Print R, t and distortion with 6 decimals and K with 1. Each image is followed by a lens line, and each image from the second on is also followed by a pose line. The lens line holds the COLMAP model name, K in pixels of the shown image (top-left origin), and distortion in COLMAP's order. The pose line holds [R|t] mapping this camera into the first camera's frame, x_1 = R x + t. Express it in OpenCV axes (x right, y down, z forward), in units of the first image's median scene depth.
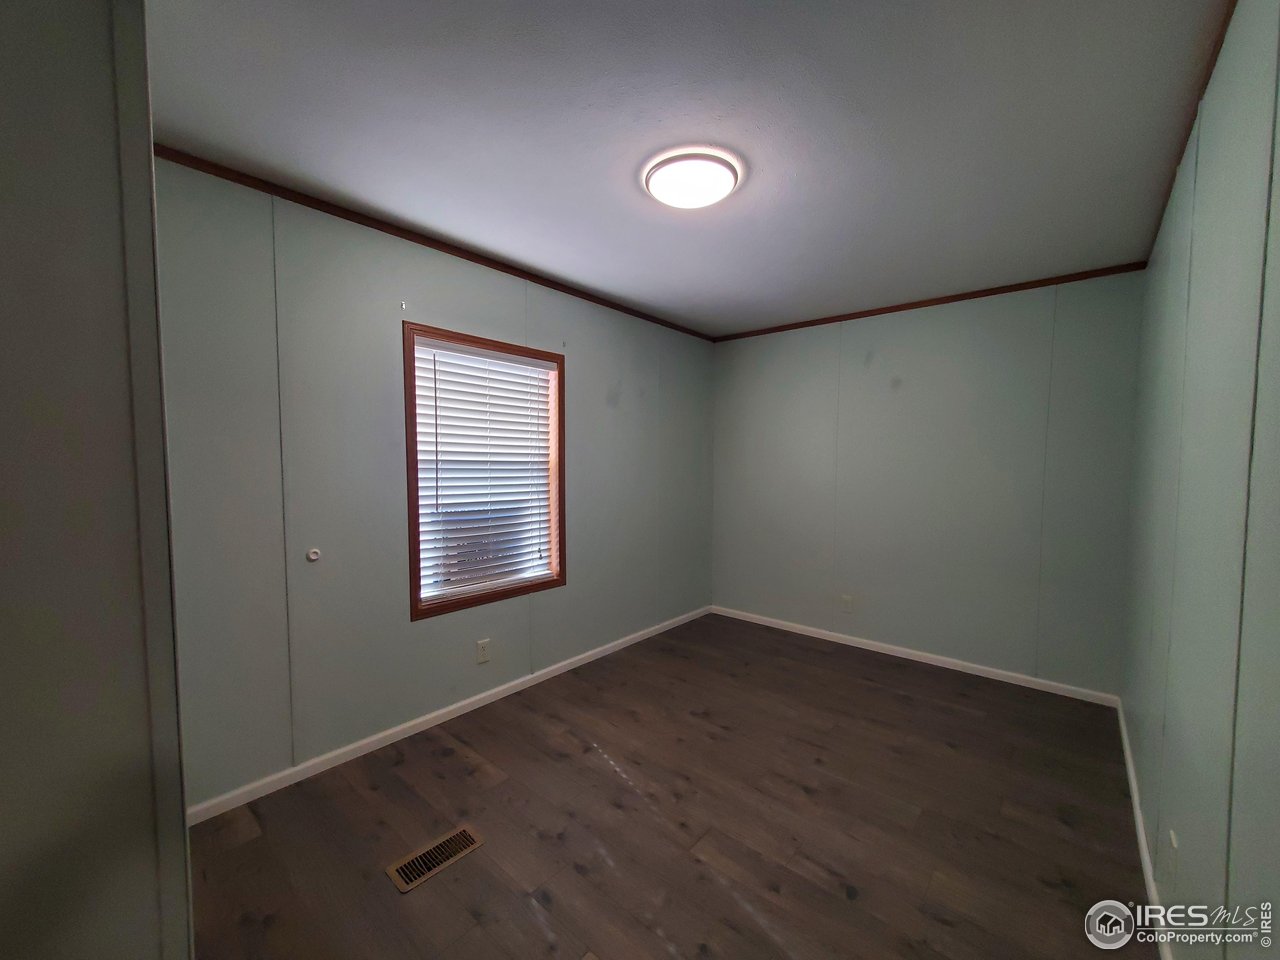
lens RADIAL K [[506.6, 0, 640.7], [0, 506.6, 491.7], [0, 0, 1]] dist [0.001798, 0.000284]
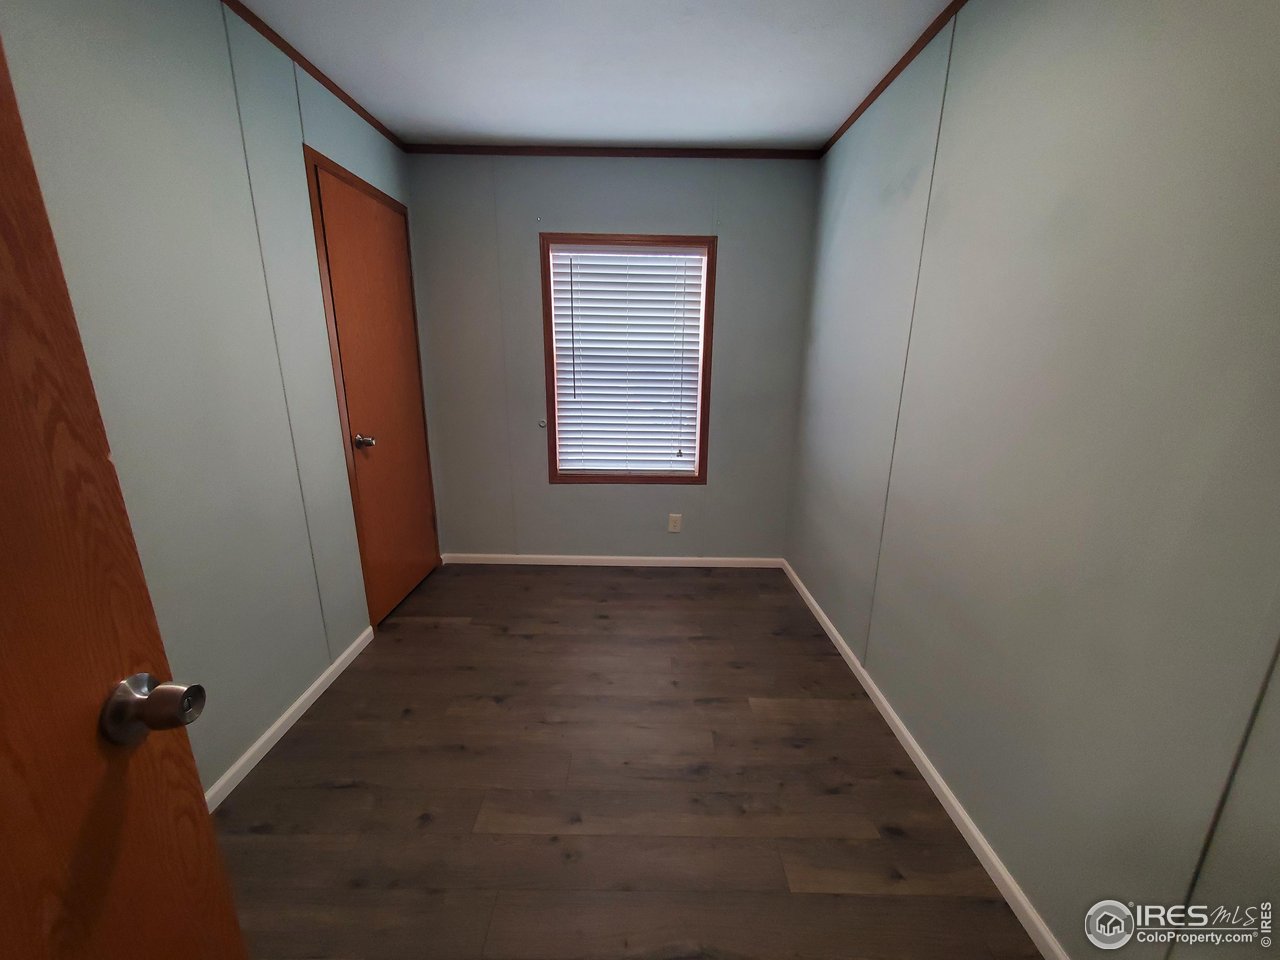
lens RADIAL K [[506.6, 0, 640.7], [0, 506.6, 491.7], [0, 0, 1]] dist [0.001798, 0.000284]
pose [[0.666897, 0.198223, -0.718301, 0.631013], [-0.050085, 0.973712, 0.222206, -0.024919], [0.743465, -0.112213, 0.659294, 0.322455]]
